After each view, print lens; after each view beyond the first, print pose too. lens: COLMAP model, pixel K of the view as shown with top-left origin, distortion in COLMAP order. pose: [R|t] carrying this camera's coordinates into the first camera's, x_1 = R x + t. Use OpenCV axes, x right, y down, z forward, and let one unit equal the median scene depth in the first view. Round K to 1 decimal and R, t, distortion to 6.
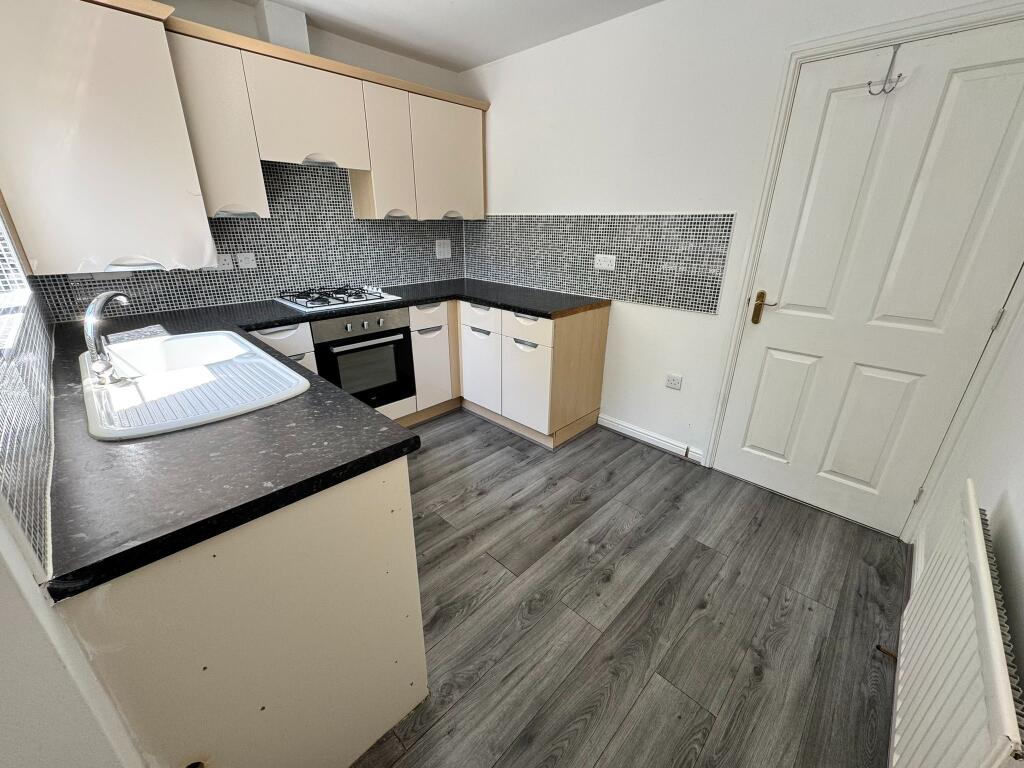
lens RADIAL K [[411.5, 0, 512.0], [0, 411.5, 384.0], [0, 0, 1]] dist [0.000593, -0.000230]
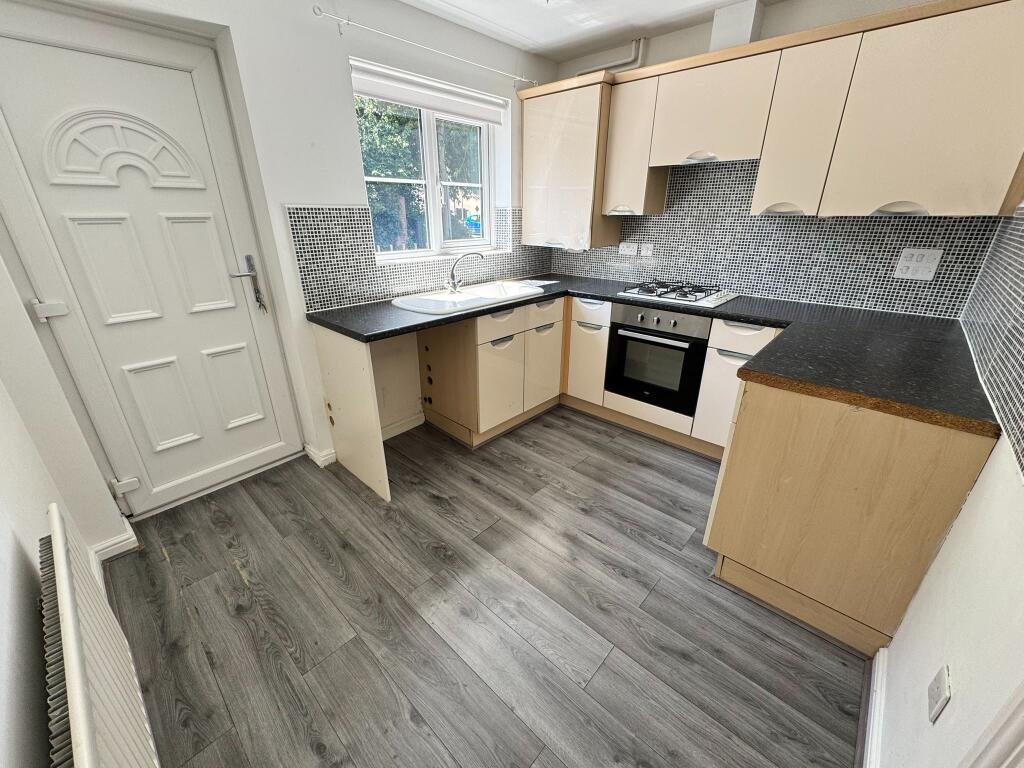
lens RADIAL K [[411.5, 0, 512.0], [0, 411.5, 384.0], [0, 0, 1]] dist [0.000593, -0.000230]
pose [[0.026187, 0.377166, -0.925775, 0.685446], [-0.366808, 0.865120, 0.342079, -0.244304], [0.929928, 0.330624, 0.161003, 0.604246]]
